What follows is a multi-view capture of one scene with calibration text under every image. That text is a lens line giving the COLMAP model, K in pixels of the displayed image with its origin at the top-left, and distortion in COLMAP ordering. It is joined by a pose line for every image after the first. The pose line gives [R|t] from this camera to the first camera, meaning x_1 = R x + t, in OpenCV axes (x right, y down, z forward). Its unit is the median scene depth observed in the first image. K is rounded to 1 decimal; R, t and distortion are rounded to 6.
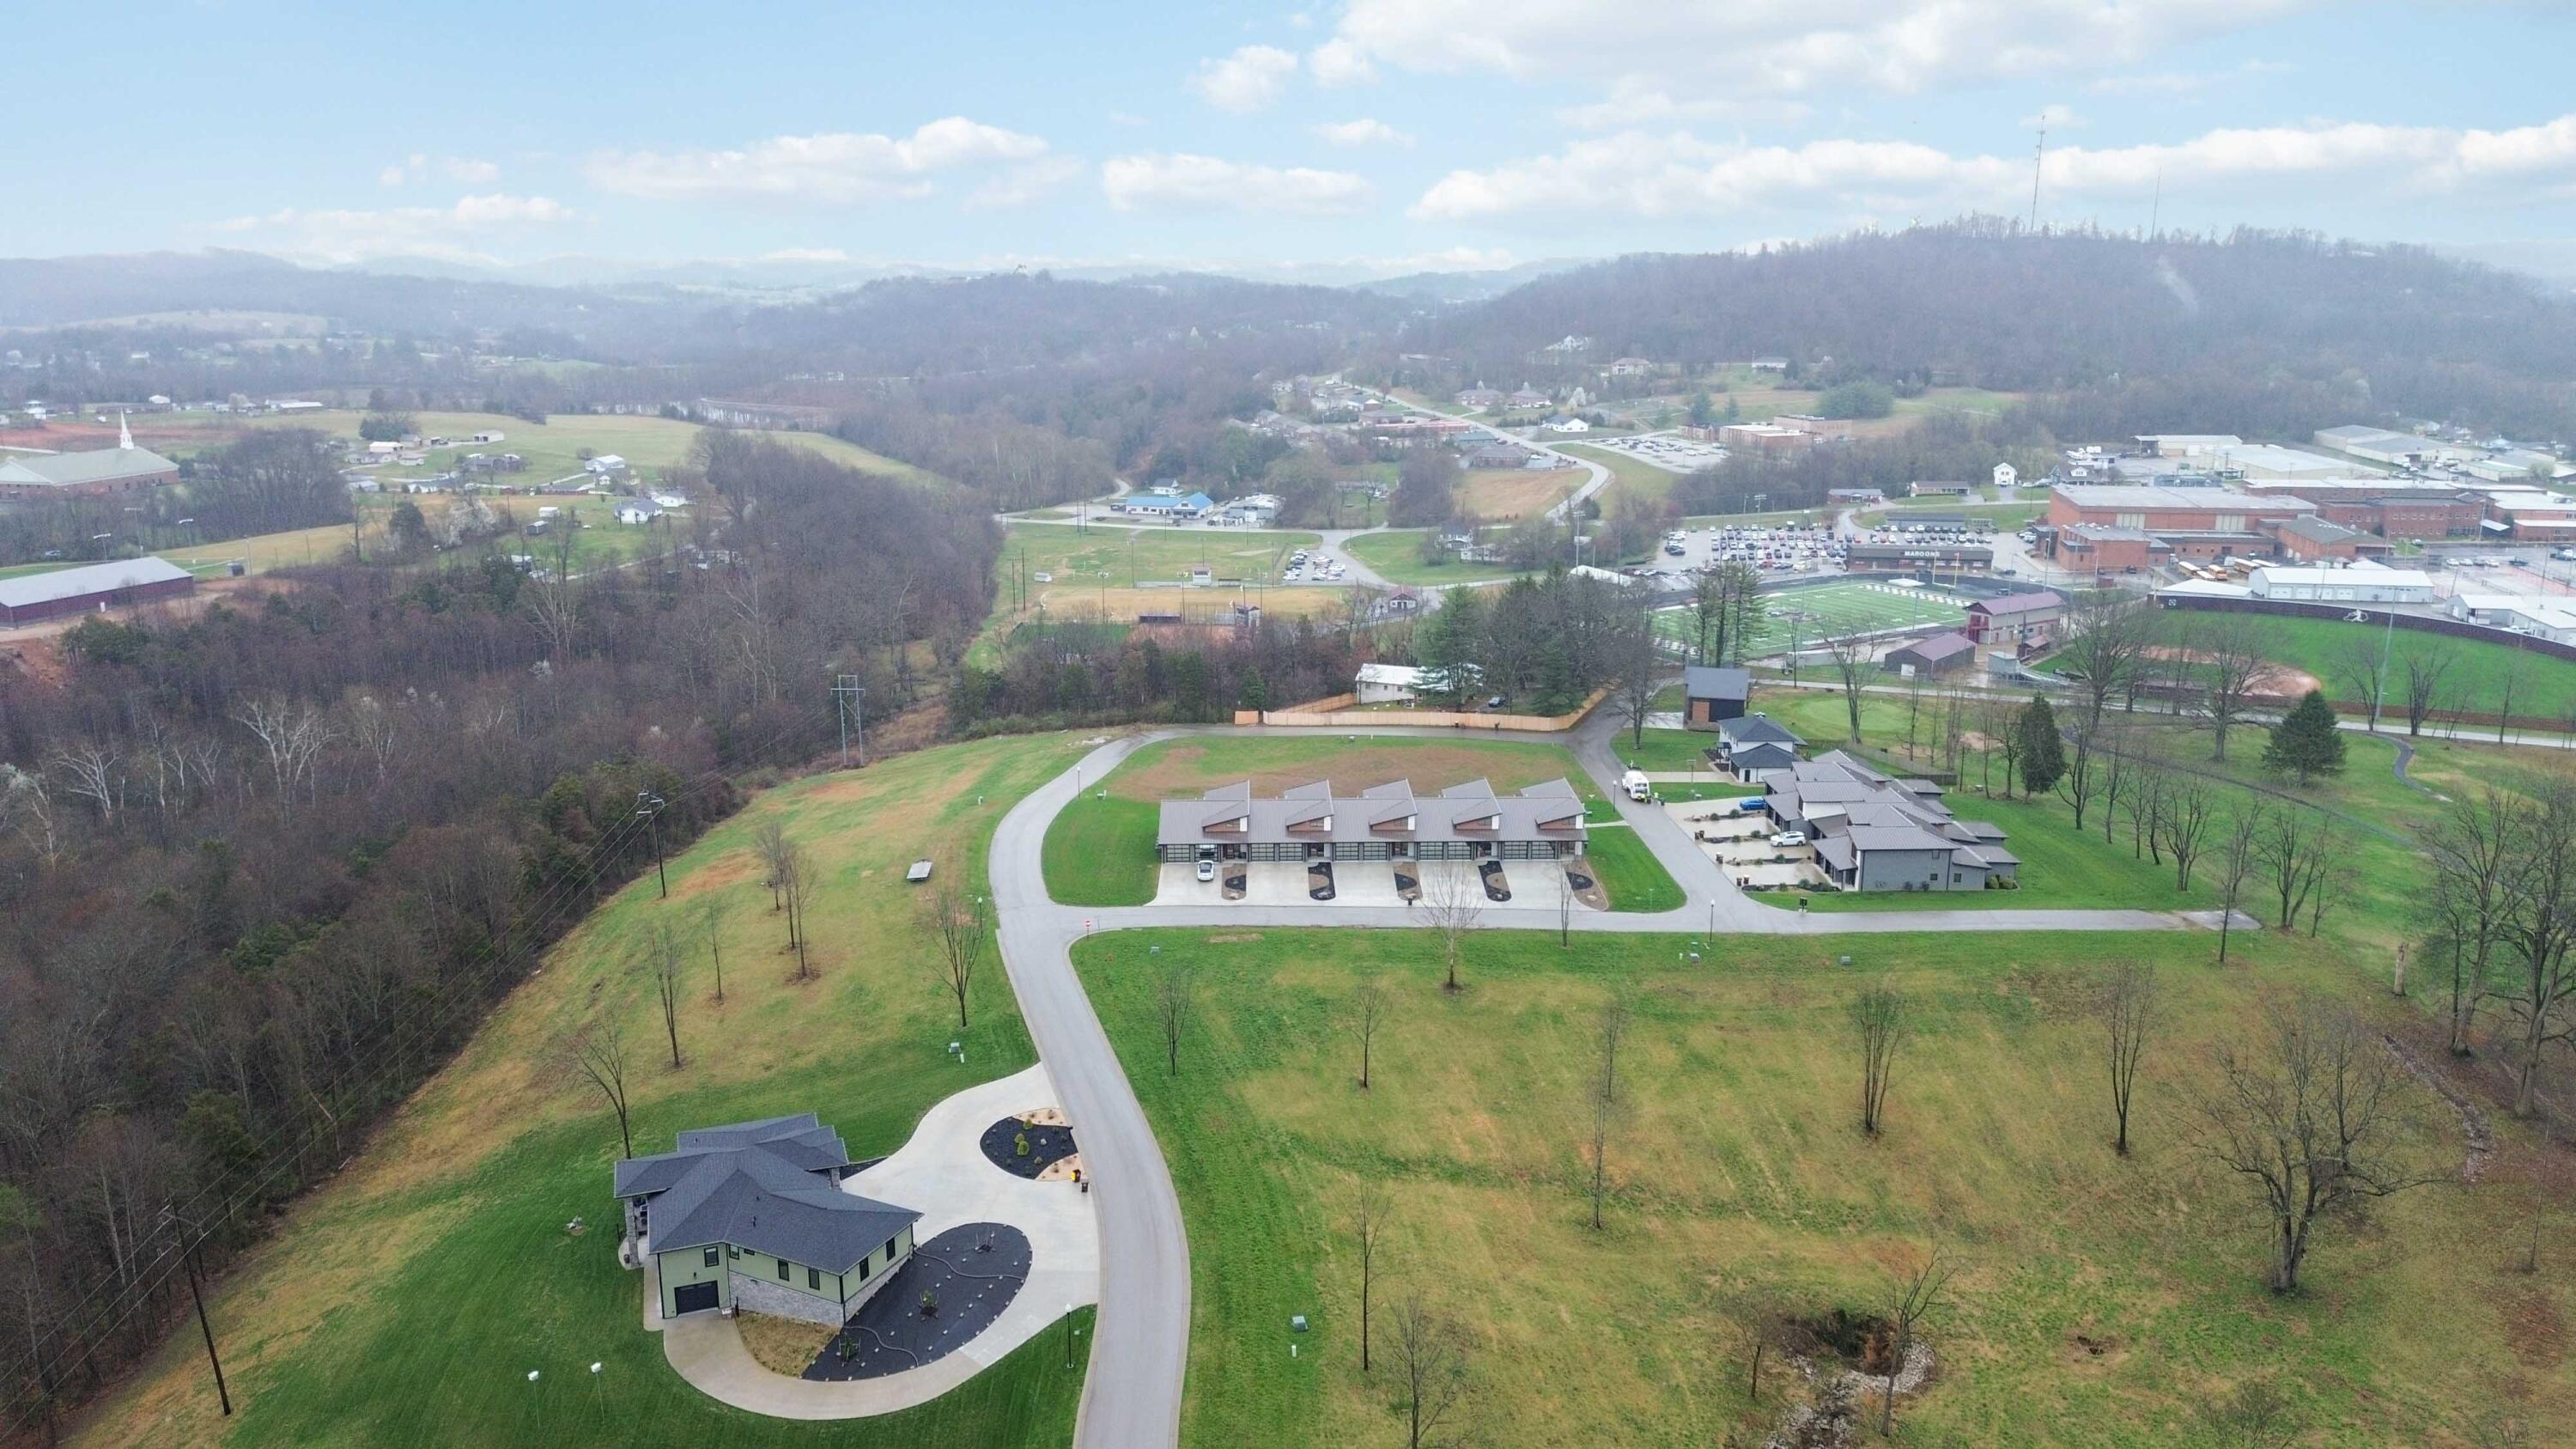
lens RADIAL K [[1813.9, 0, 1281.7], [0, 1813.9, 718.9], [0, 0, 1]] dist [0.058546, -0.053222]
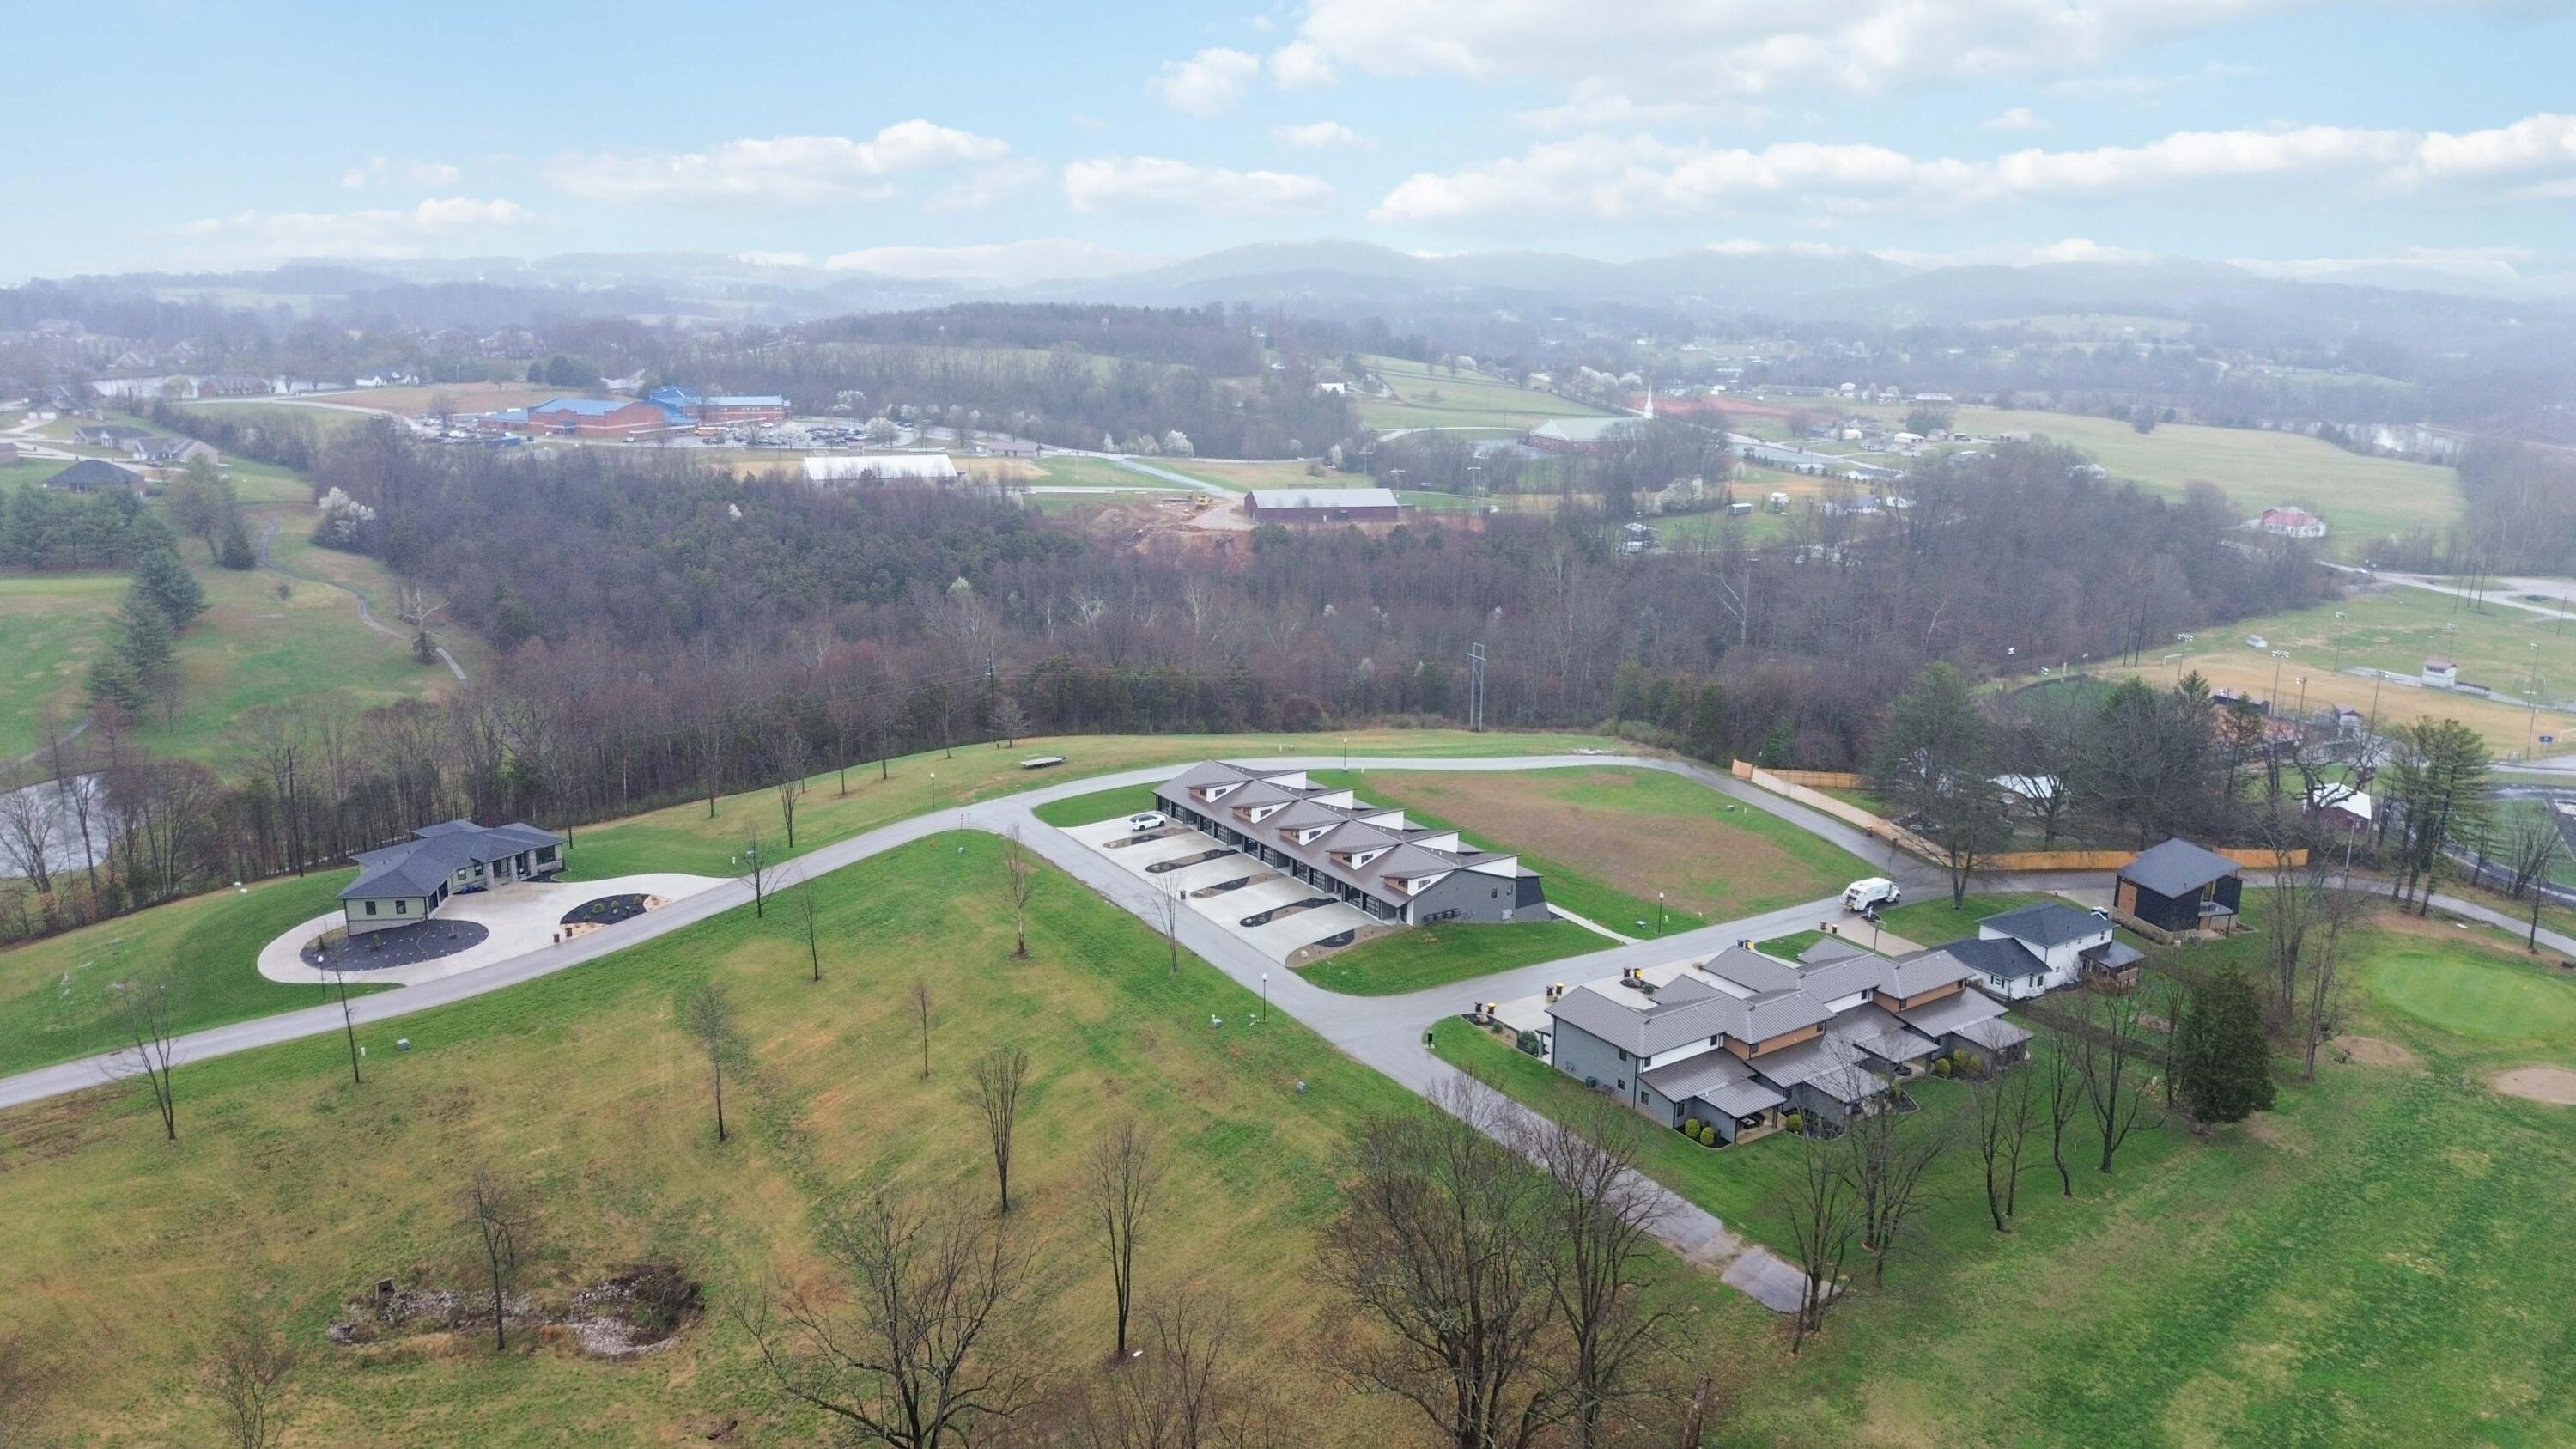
lens RADIAL K [[1813.9, 0, 1273.2], [0, 1813.9, 723.3], [0, 0, 1]] dist [0.058546, -0.053222]
pose [[0.547474, 0.214033, -0.808988, 0.547169], [-0.215565, 0.970183, 0.110799, -0.068679], [0.808582, 0.113730, 0.577288, 0.288656]]
